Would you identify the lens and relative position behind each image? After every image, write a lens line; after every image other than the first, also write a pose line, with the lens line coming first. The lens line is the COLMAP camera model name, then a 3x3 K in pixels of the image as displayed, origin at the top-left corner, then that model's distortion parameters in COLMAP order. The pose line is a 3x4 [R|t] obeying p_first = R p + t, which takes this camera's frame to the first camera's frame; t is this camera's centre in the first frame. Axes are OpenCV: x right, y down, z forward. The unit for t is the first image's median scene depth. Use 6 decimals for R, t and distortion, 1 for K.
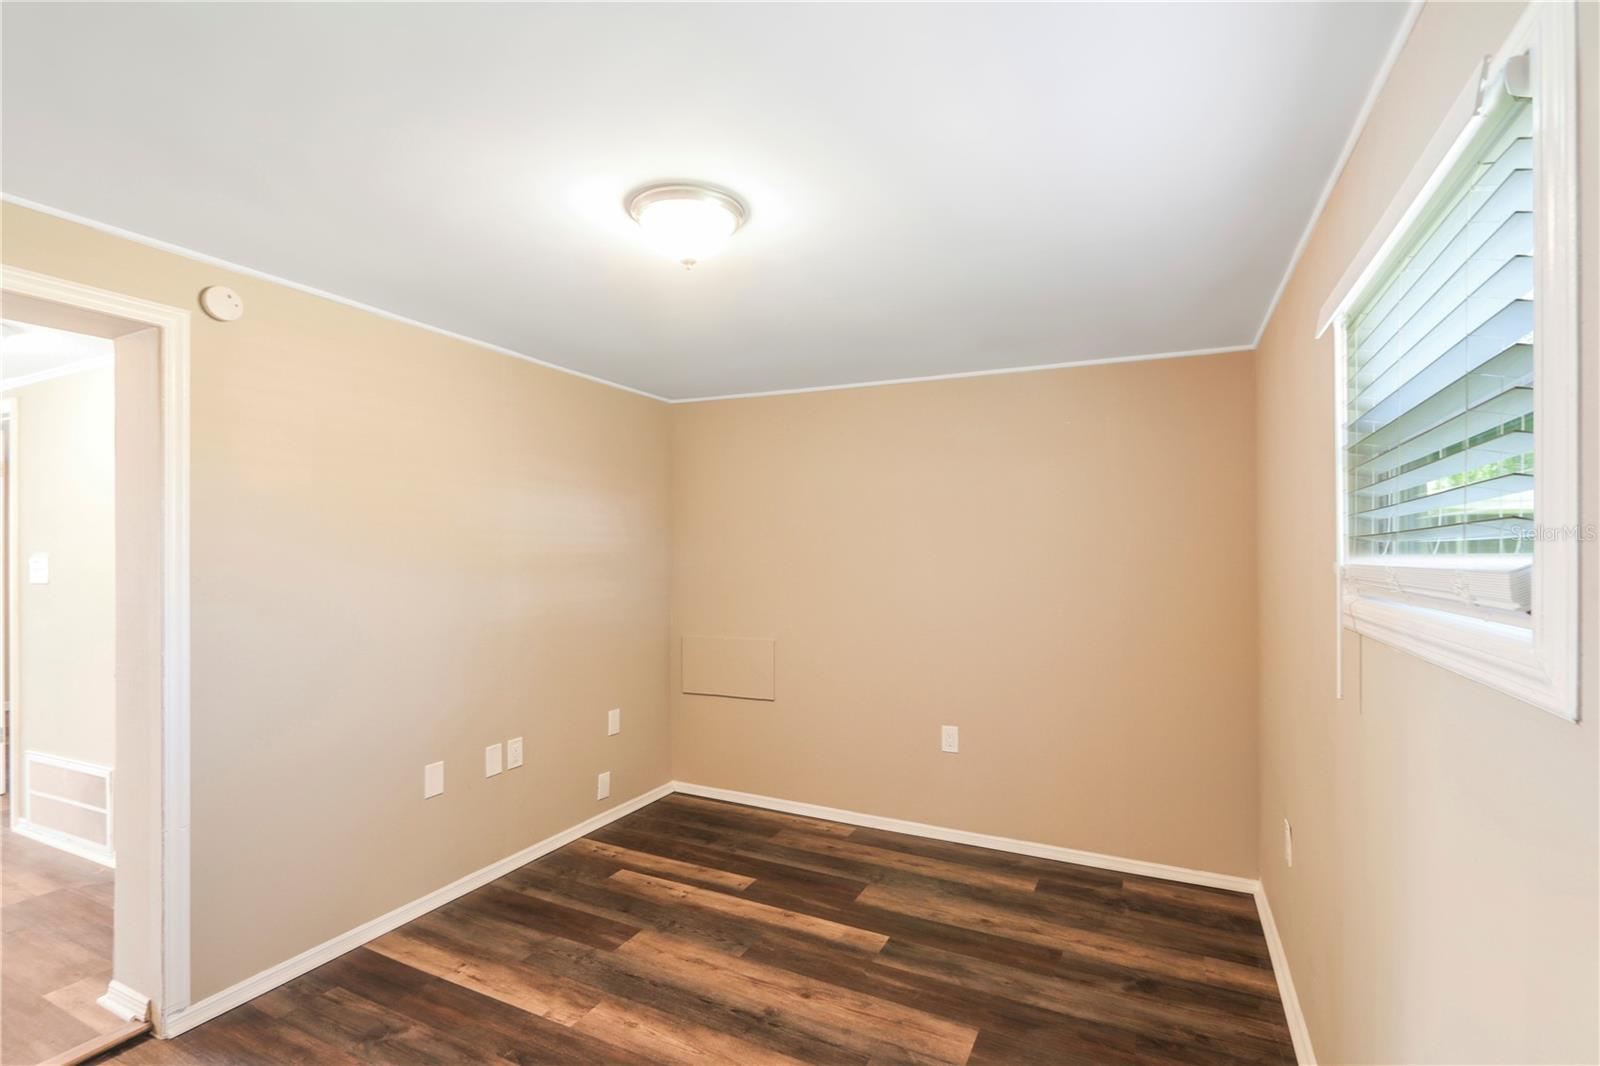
lens RADIAL K [[746.2, 0, 803.0], [0, 746.2, 539.9], [0, 0, 1]] dist [0.005031, -0.001509]
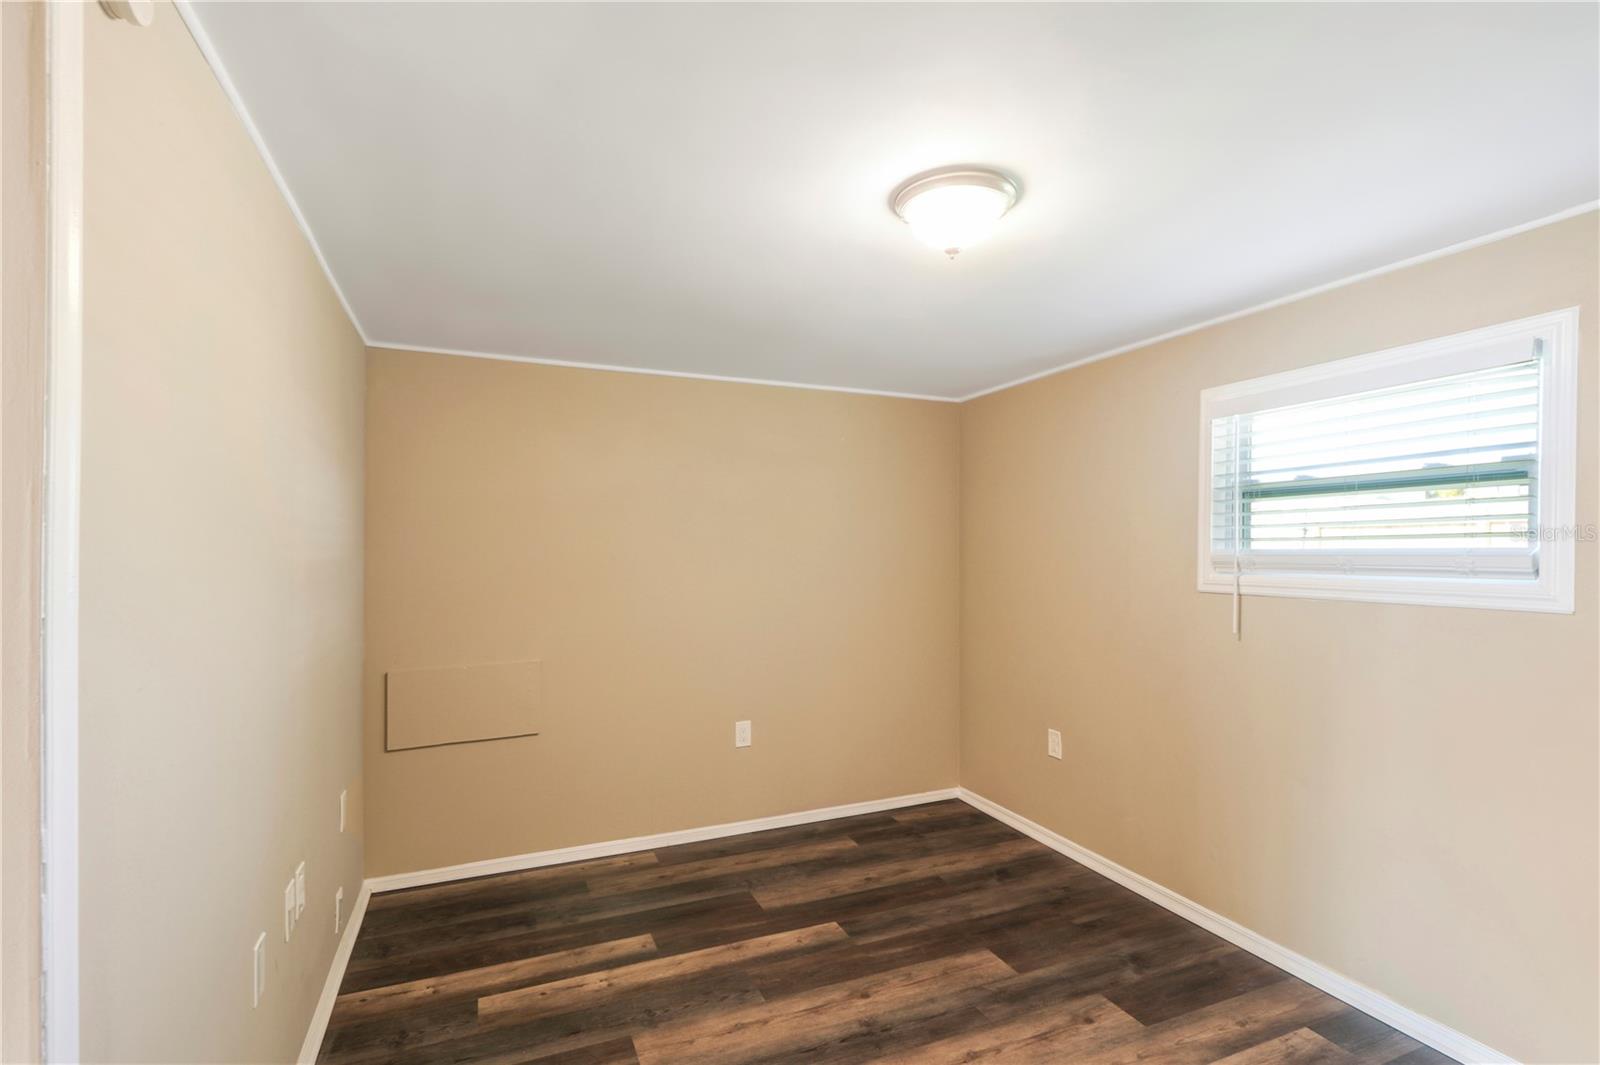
lens RADIAL K [[746.2, 0, 801.0], [0, 746.2, 538.0], [0, 0, 1]] dist [0.005031, -0.001509]
pose [[0.654208, 0.003333, 0.756307, -0.640098], [-0.001745, 0.999994, -0.002897, -0.000301], [-0.756313, 0.000576, 0.654210, 0.323133]]
